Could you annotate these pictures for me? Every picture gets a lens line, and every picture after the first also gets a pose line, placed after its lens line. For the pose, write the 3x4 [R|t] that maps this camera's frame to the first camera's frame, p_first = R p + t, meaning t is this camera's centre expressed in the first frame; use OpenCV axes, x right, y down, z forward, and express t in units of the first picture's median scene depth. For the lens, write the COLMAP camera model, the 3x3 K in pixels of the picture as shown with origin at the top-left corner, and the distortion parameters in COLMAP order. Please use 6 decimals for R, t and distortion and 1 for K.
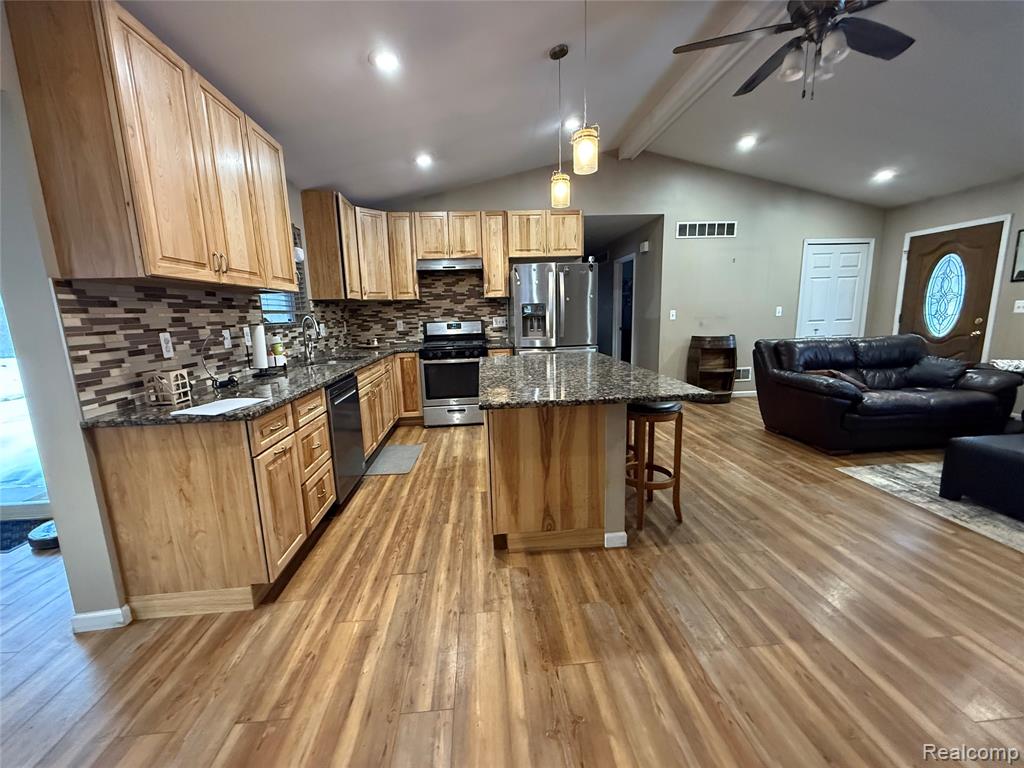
lens RADIAL K [[407.4, 0, 507.8], [0, 407.4, 382.0], [0, 0, 1]] dist [0.001375, -0.000226]
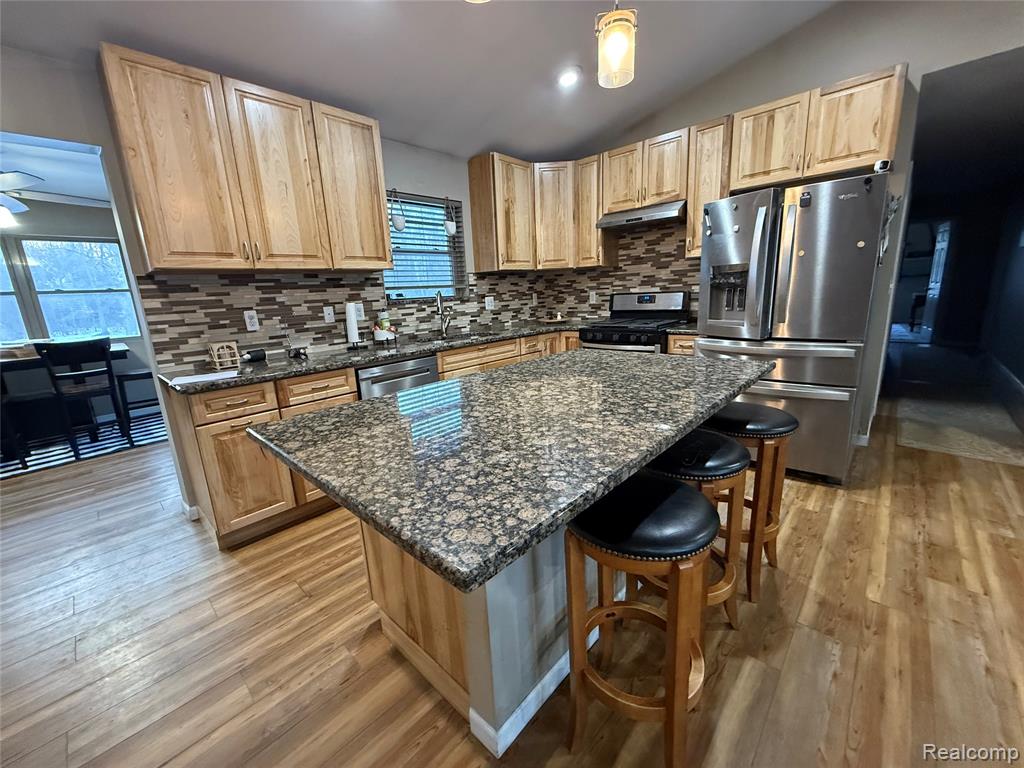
lens RADIAL K [[407.4, 0, 507.8], [0, 407.4, 382.0], [0, 0, 1]] dist [0.001375, -0.000226]
pose [[0.674079, 0.159010, -0.721341, 0.482302], [-0.096184, 0.987136, 0.127719, -0.105898], [0.732370, -0.016712, 0.680701, 0.544846]]
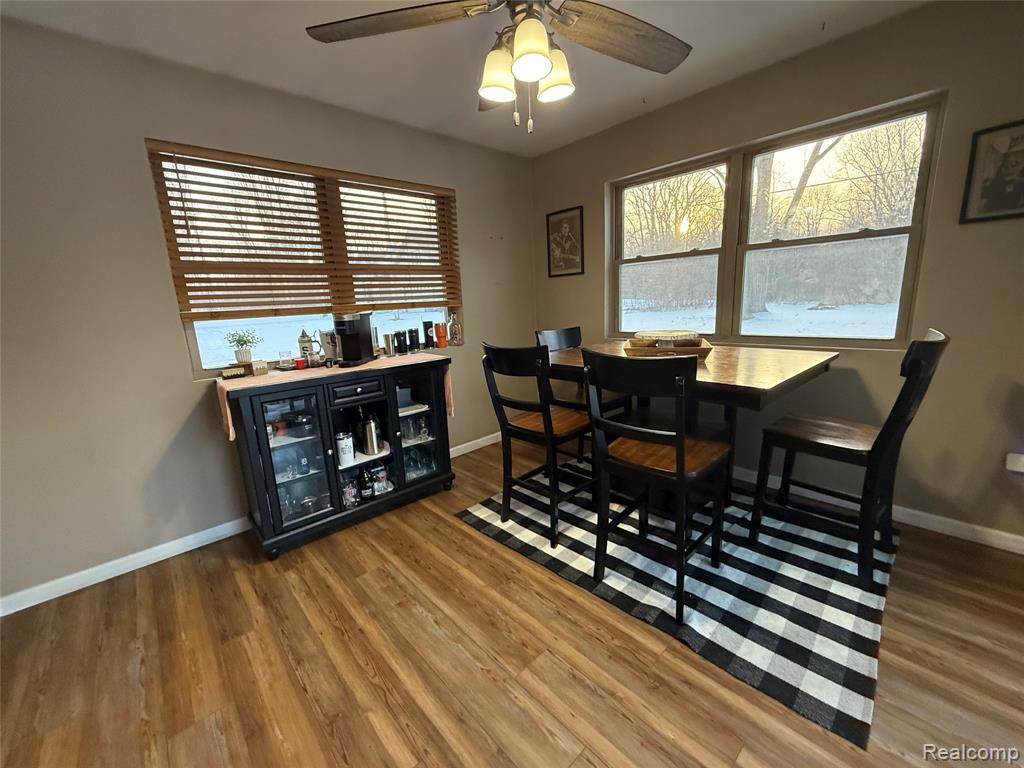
lens RADIAL K [[407.2, 0, 508.0], [0, 407.2, 382.5], [0, 0, 1]] dist [-0.000791, -0.000339]
pose [[-0.781051, 0.190966, -0.594551, -0.926416], [-0.034343, 0.937517, 0.346240, -0.082920], [0.623522, 0.290850, -0.725691, 0.714909]]
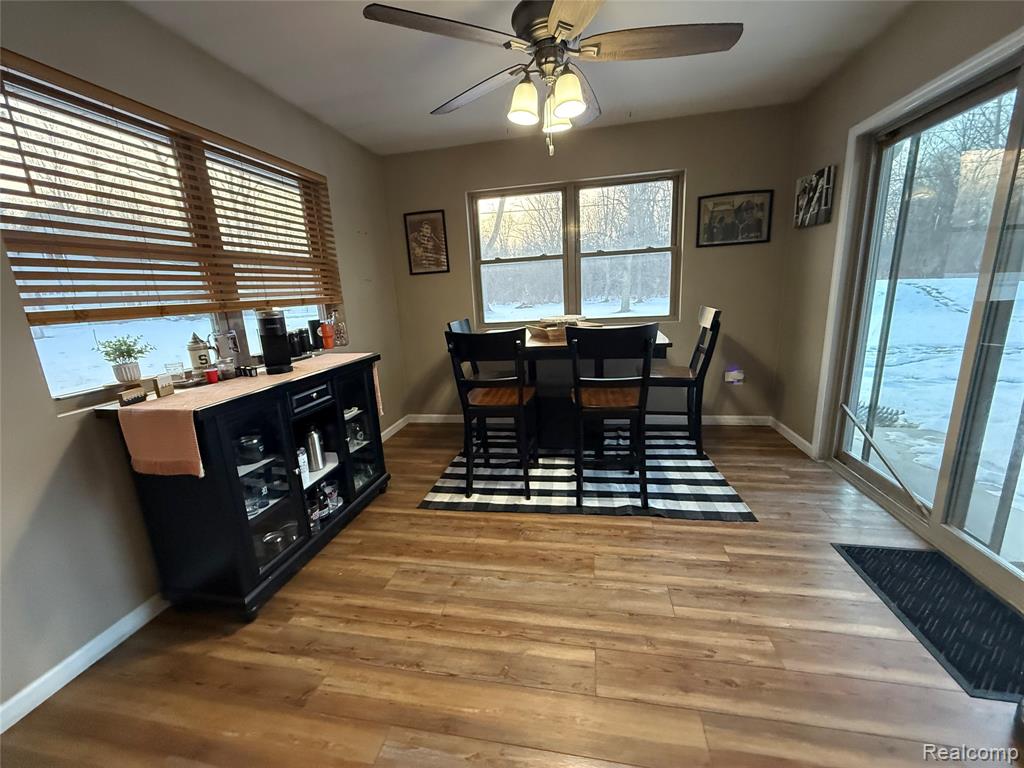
lens RADIAL K [[407.2, 0, 508.0], [0, 407.2, 382.5], [0, 0, 1]] dist [-0.000791, -0.000339]
pose [[-0.261818, 0.260080, -0.929413, -0.603298], [-0.099756, 0.950555, 0.294098, -0.041197], [0.959948, 0.169714, -0.222928, 0.420779]]
